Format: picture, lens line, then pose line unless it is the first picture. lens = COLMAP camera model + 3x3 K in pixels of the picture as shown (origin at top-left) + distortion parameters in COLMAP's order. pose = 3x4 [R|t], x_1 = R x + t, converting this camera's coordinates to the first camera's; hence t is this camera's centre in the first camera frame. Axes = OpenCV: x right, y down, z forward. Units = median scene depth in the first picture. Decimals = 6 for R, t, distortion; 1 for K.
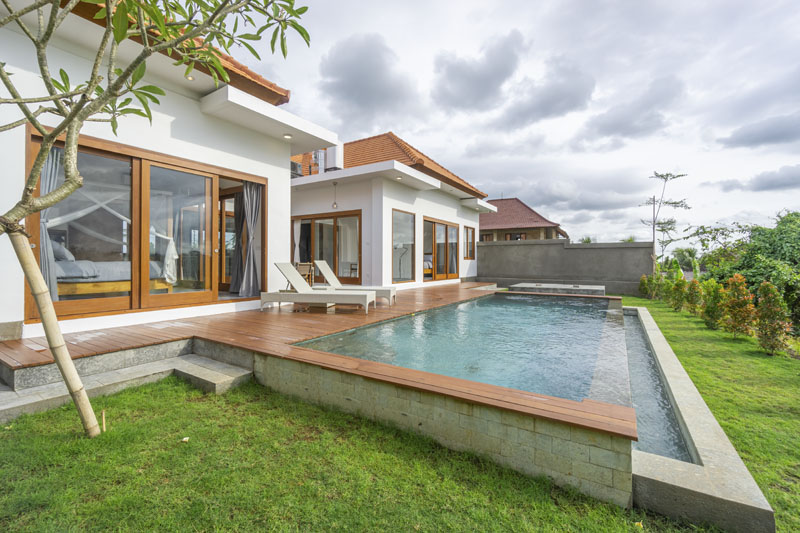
lens RADIAL K [[346.8, 0, 397.1], [0, 346.8, 266.0], [0, 0, 1]] dist [-0.002463, 0.000714]
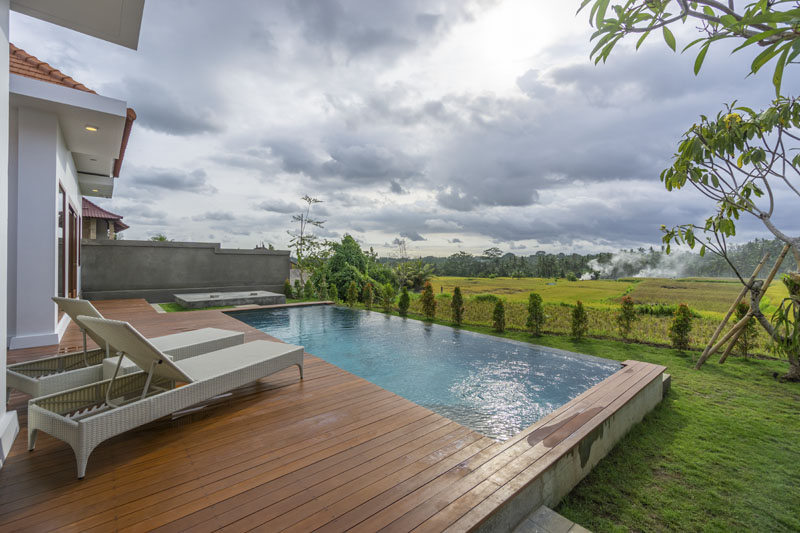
lens RADIAL K [[346.8, 0, 398.6], [0, 346.8, 265.1], [0, 0, 1]] dist [-0.002463, 0.000714]
pose [[0.271060, -0.013146, 0.962473, -0.267649], [0.000586, 0.999909, 0.013493, -0.030332], [-0.962562, -0.003094, 0.271043, 0.261934]]
